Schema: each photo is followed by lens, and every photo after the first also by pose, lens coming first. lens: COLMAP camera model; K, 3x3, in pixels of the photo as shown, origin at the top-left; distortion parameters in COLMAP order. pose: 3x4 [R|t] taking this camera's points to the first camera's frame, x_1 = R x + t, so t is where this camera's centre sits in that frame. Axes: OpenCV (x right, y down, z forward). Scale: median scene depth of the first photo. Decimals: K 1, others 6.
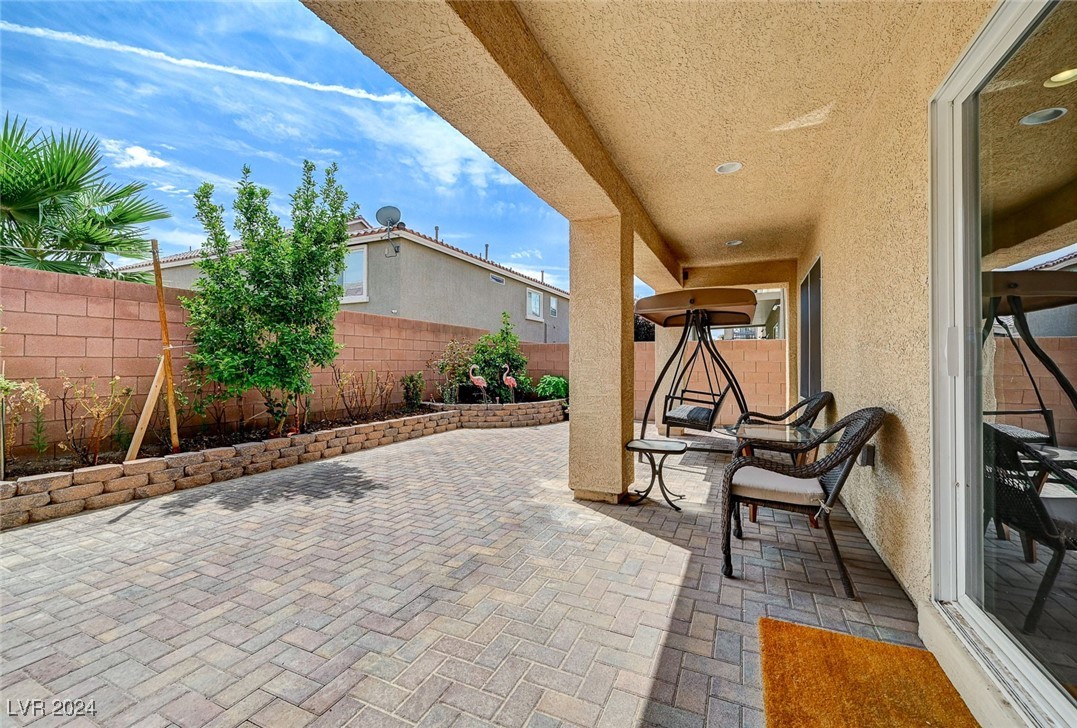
lens RADIAL K [[438.6, 0, 542.3], [0, 438.6, 361.4], [0, 0, 1]] dist [-0.002893, 0.000433]
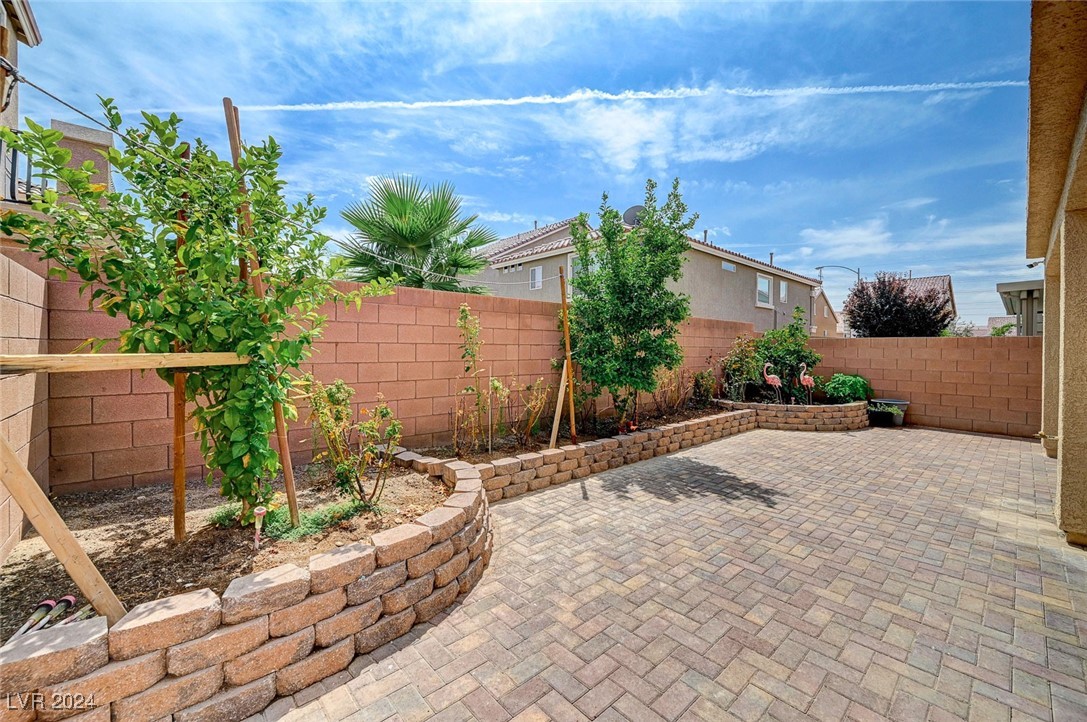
lens RADIAL K [[431.7, 0, 542.8], [0, 431.7, 355.1], [0, 0, 1]] dist [-0.000070, -0.000074]
pose [[0.917717, 0.010508, -0.397095, -0.493078], [-0.002891, 0.999800, 0.019775, -0.056653], [0.397224, -0.017000, 0.917564, -0.144632]]
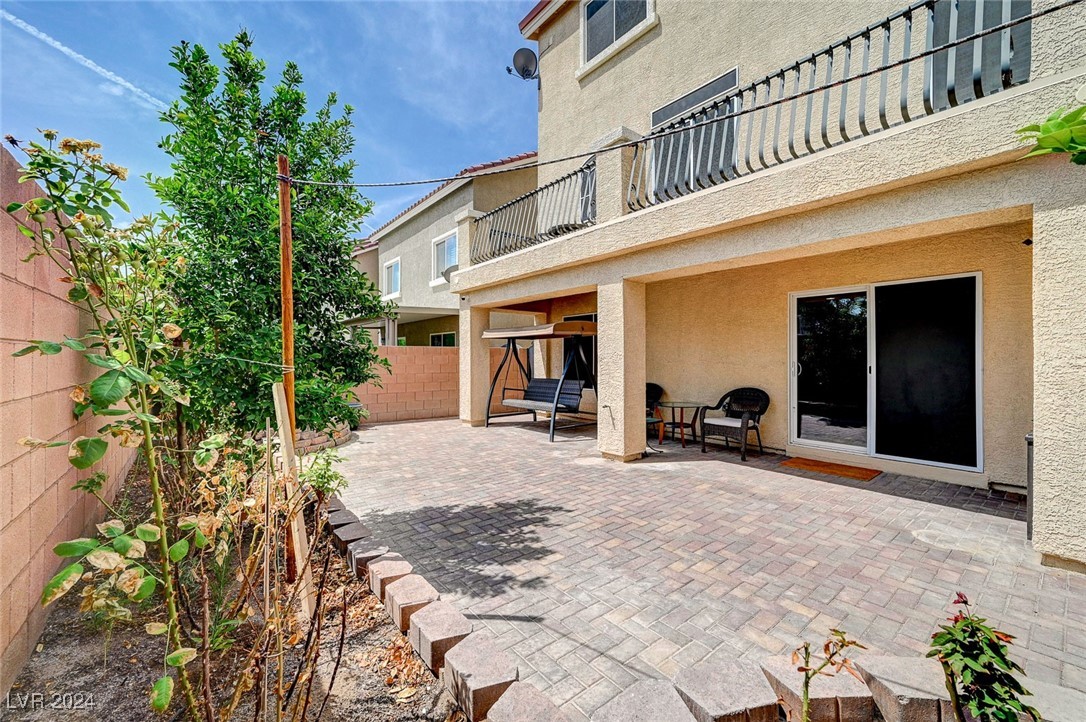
lens RADIAL K [[431.3, 0, 544.7], [0, 431.3, 360.9], [0, 0, 1]] dist [-0.000070, -0.000074]
pose [[0.444193, -0.007591, 0.895899, -1.300071], [-0.003534, 0.999941, 0.010225, -0.051388], [-0.895924, -0.007708, 0.444140, 0.547062]]
